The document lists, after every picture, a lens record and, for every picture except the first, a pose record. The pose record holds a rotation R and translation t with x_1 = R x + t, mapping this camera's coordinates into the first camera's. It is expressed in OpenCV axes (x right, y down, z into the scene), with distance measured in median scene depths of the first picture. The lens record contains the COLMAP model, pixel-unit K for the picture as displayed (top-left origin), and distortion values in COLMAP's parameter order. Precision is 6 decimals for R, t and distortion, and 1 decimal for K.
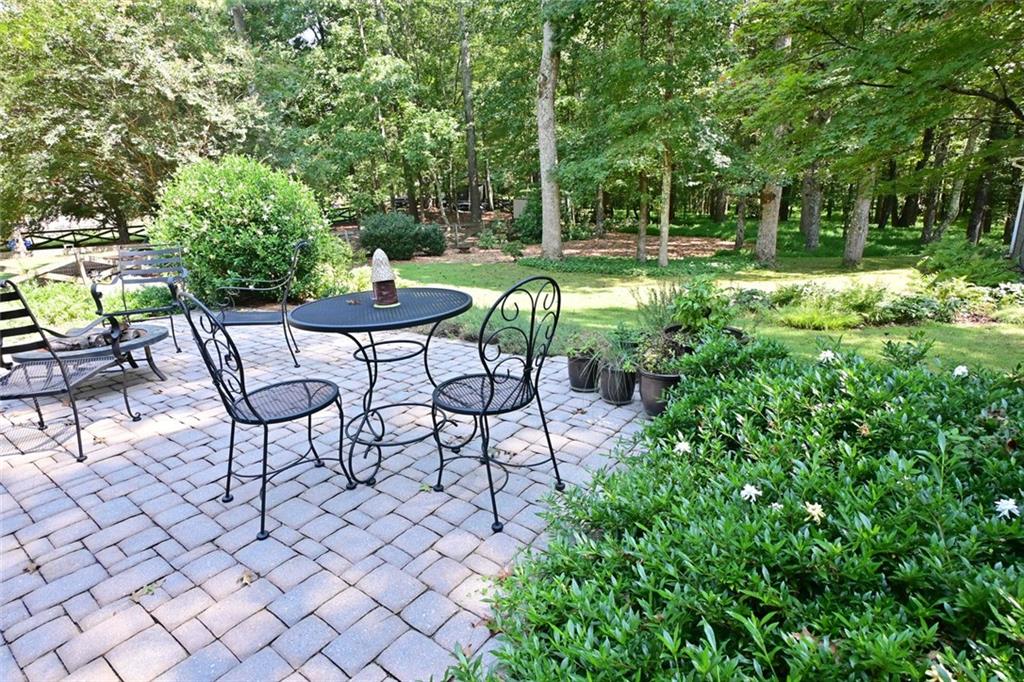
lens RADIAL K [[546.2, 0, 515.2], [0, 546.2, 343.4], [0, 0, 1]] dist [0.001098, -0.000378]
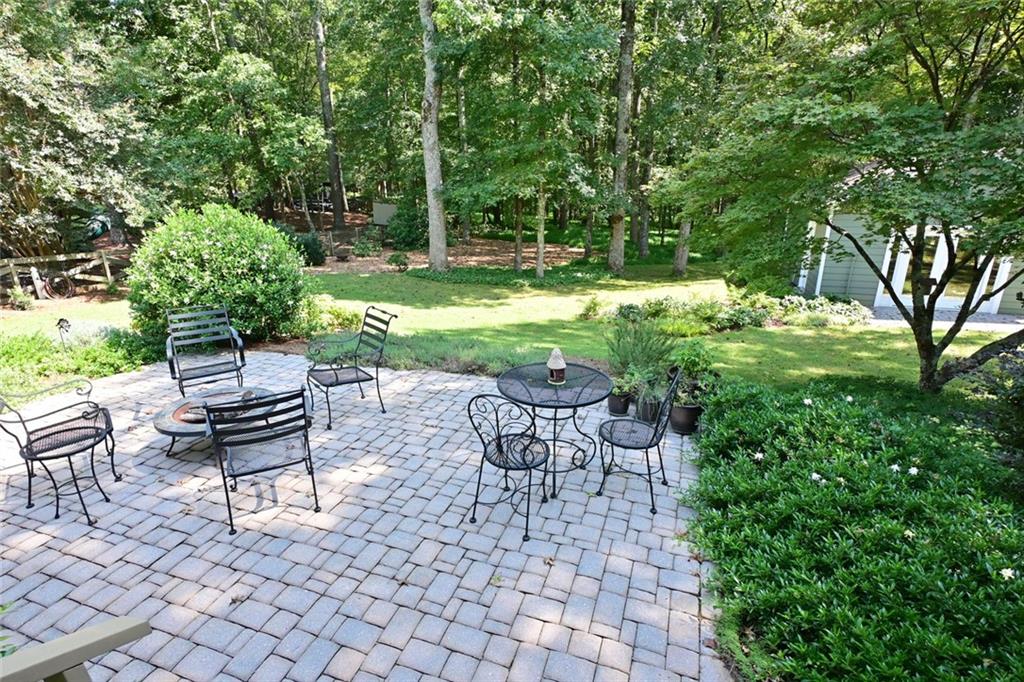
lens RADIAL K [[546.2, 0, 515.2], [0, 546.2, 343.4], [0, 0, 1]] dist [0.001098, -0.000378]
pose [[0.946899, -0.055926, 0.316629, -0.163398], [0.047464, 0.998281, 0.034383, -0.045125], [-0.318007, -0.017529, 0.947926, -0.091880]]
